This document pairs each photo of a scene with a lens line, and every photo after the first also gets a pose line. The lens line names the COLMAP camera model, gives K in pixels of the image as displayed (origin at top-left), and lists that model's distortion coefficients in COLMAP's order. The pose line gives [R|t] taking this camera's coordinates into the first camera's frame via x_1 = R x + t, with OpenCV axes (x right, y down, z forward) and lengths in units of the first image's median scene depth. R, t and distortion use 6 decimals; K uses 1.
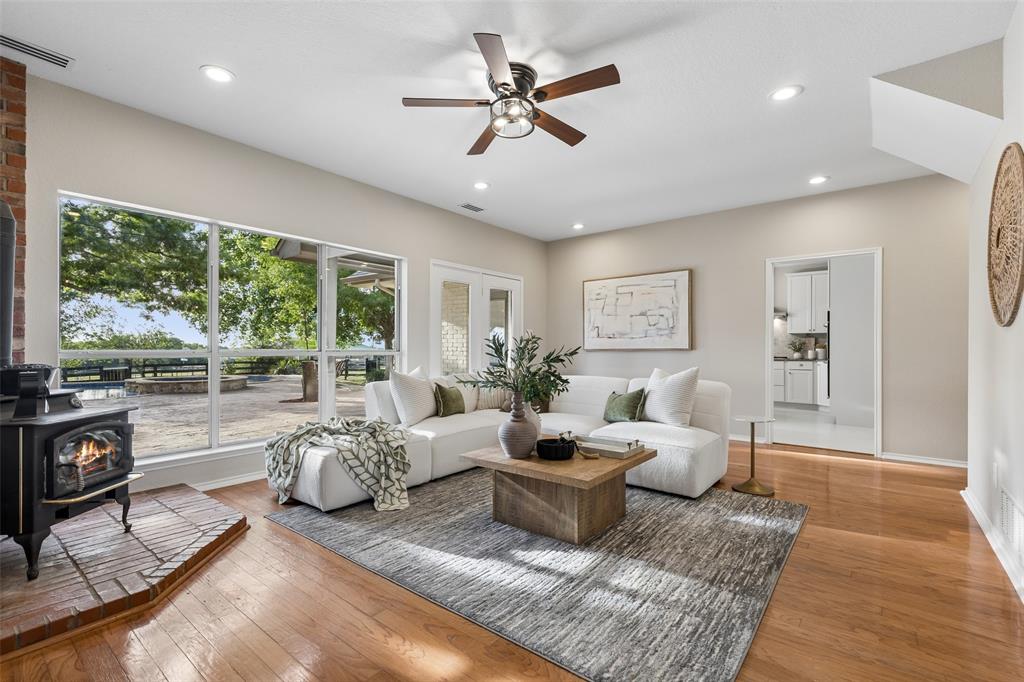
lens RADIAL K [[460.1, 0, 510.1], [0, 460.1, 346.8], [0, 0, 1]] dist [0.011539, -0.000274]
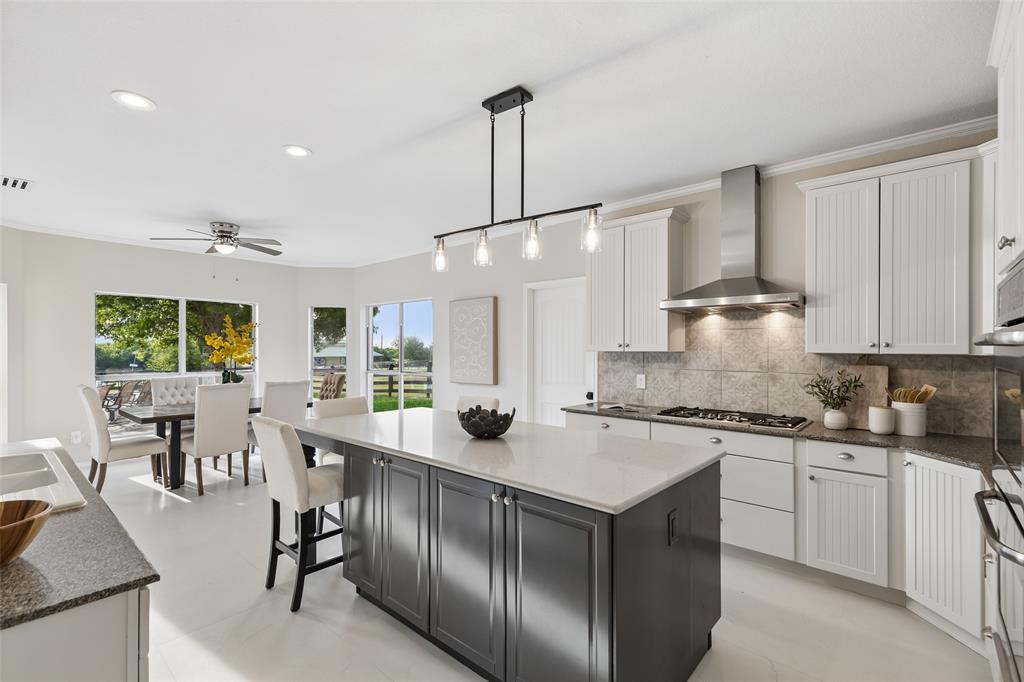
lens RADIAL K [[460.1, 0, 510.1], [0, 460.1, 346.8], [0, 0, 1]] dist [0.011539, -0.000274]
pose [[0.998760, 0.003239, -0.049687, 0.400718], [-0.003421, 0.999988, -0.003585, -0.032675], [0.049675, 0.003750, 0.998758, 0.649898]]
